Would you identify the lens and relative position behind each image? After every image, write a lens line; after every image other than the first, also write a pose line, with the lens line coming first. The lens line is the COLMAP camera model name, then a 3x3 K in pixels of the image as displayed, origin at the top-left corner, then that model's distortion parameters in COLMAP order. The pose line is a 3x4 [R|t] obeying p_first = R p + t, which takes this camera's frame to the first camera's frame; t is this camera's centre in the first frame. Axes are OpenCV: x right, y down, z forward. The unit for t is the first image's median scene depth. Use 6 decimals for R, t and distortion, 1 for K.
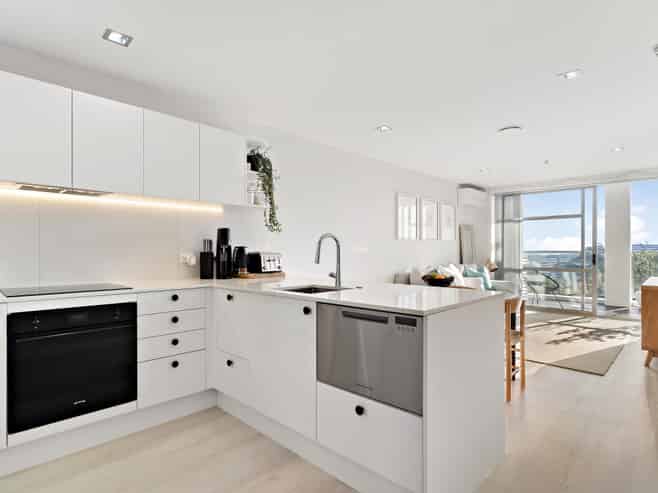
lens RADIAL K [[365.5, 0, 321.7], [0, 365.5, 249.0], [0, 0, 1]] dist [0.000404, -0.000178]
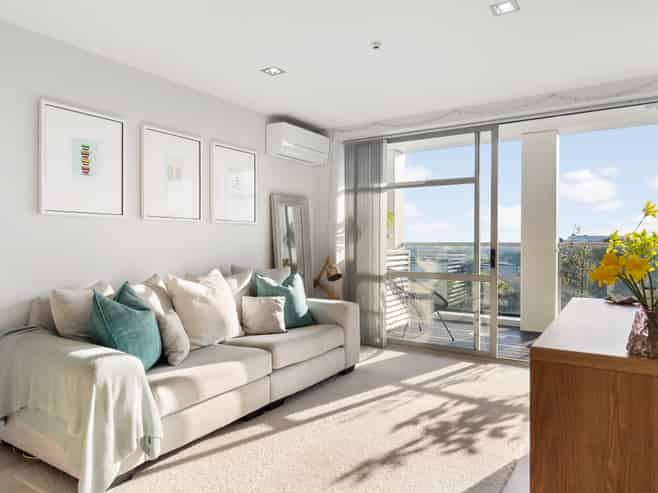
lens RADIAL K [[454.1, 0, 329.0], [0, 454.1, 246.5], [0, 0, 1]] dist [0.024949, 0.001459]
pose [[0.977730, -0.001163, 0.209865, 0.332416], [-0.001262, 0.999934, 0.011422, 0.003167], [-0.209864, -0.011432, 0.977664, 0.349262]]
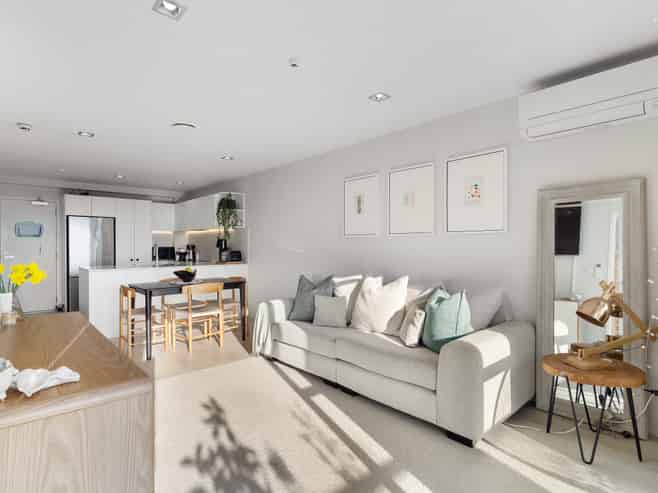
lens RADIAL K [[355.1, 0, 329.0], [0, 355.1, 246.5], [0, 0, 1]] dist [-0.001133, -0.000591]
pose [[-0.051061, 0.002311, -0.998693, 0.808278], [0.004861, 0.999986, 0.002066, -0.005710], [0.998684, -0.004750, -0.051072, 0.816586]]
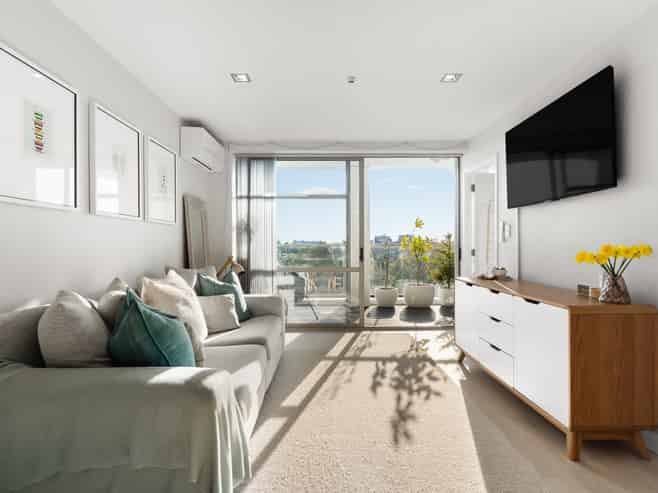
lens RADIAL K [[355.1, 0, 329.0], [0, 355.1, 246.5], [0, 0, 1]] dist [-0.001133, -0.000591]
pose [[0.701342, -0.003474, 0.712817, 0.159592], [-0.000623, 0.999985, 0.005486, 0.007624], [-0.712825, -0.004292, 0.701329, 0.494809]]
